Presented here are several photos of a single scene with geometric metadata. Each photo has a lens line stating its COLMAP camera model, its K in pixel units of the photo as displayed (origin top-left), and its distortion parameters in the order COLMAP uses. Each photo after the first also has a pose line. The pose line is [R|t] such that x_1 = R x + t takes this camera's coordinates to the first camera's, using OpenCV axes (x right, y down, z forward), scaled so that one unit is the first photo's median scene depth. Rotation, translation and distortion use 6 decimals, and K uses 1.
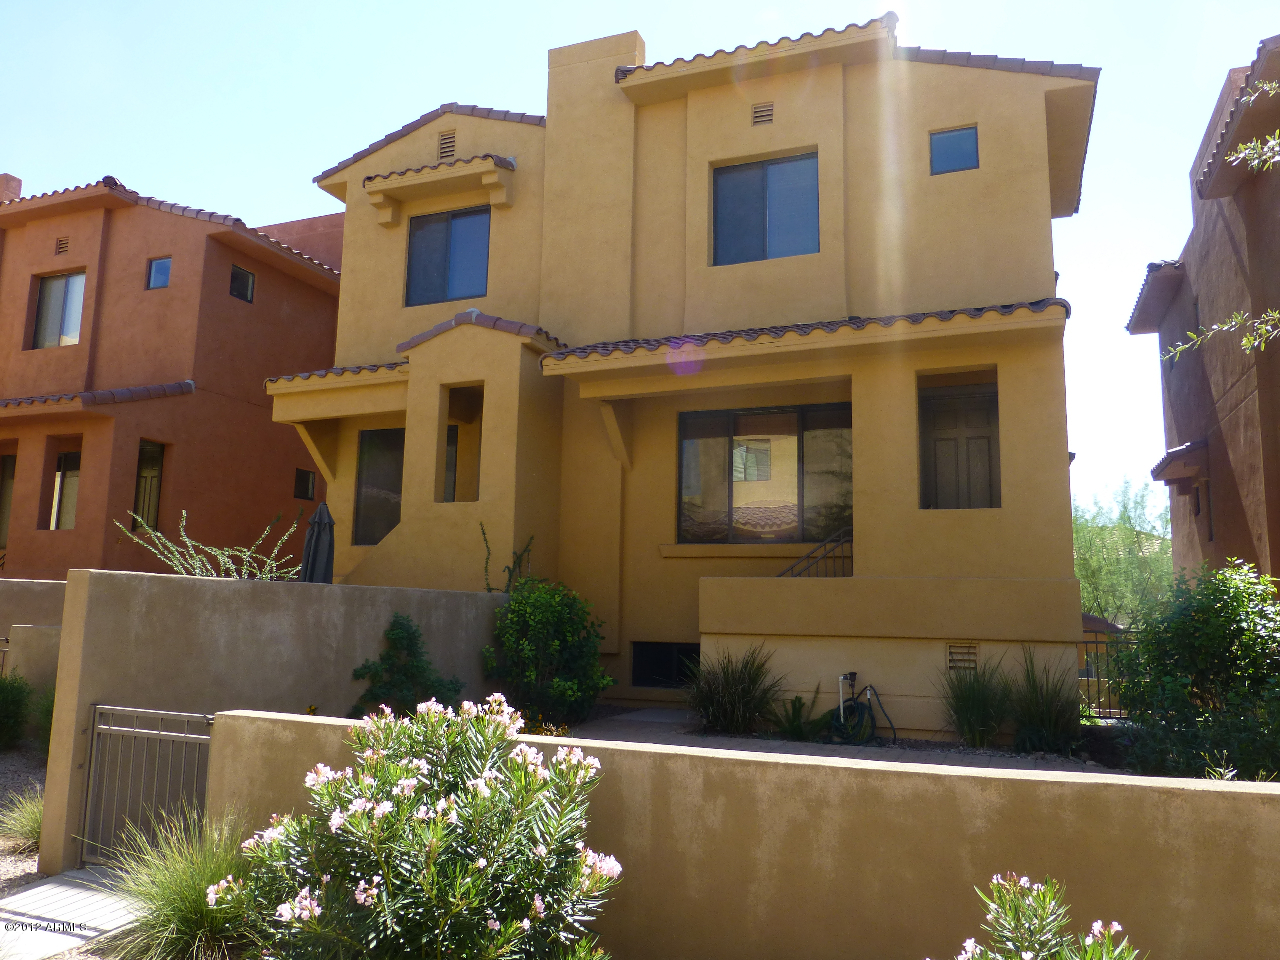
lens RADIAL K [[924.7, 0, 640.0], [0, 924.7, 480.0], [0, 0, 1]] dist [0.006087, 0.002643]
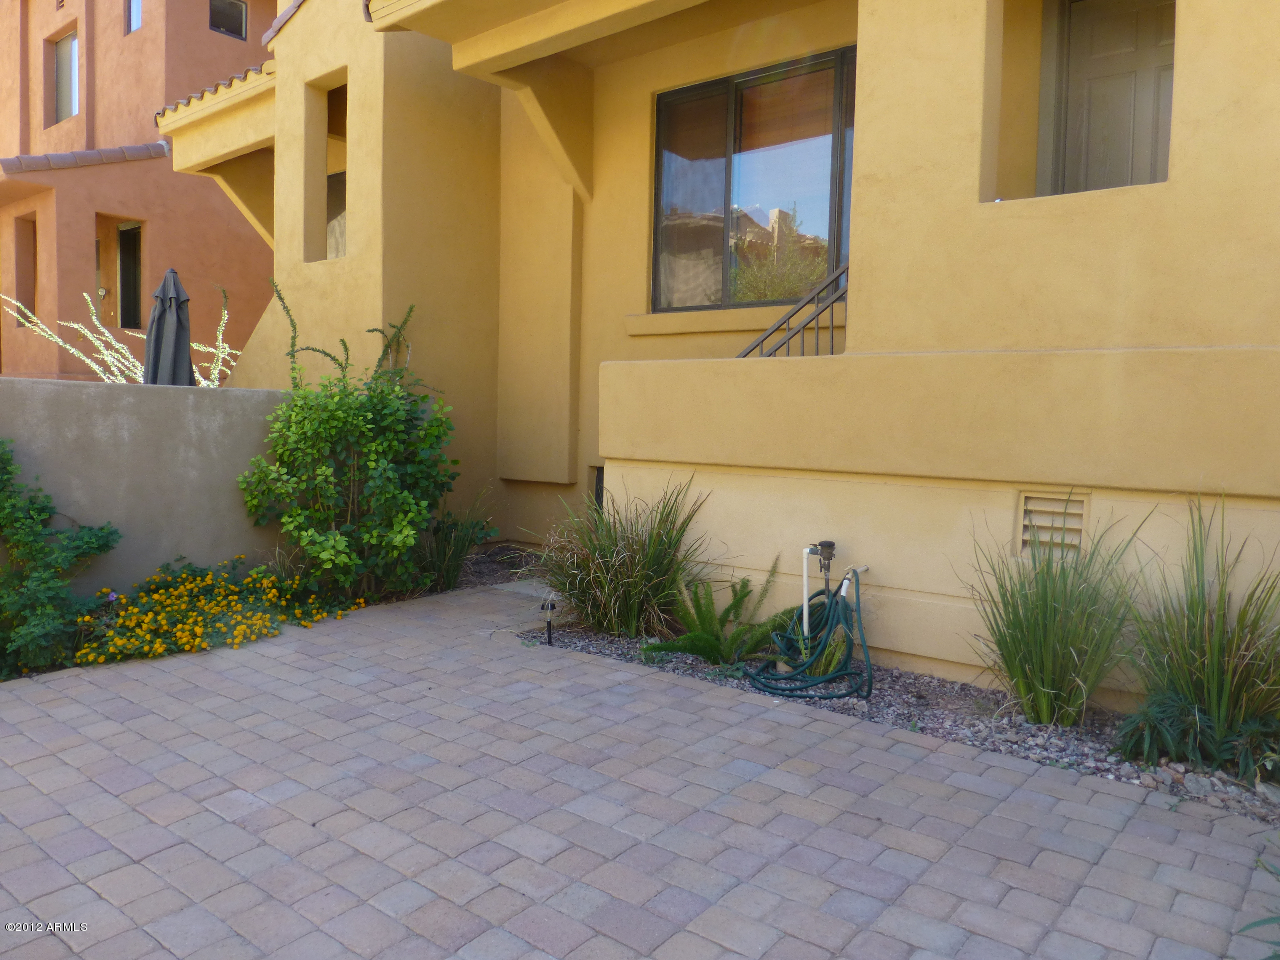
lens RADIAL K [[920.8, 0, 647.0], [0, 920.8, 474.7], [0, 0, 1]] dist [-0.021886, 0.002022]
pose [[0.954301, 0.022431, -0.298006, 0.273070], [0.036998, 0.980640, 0.192294, 0.068422], [0.296549, -0.194532, 0.934995, 0.485408]]
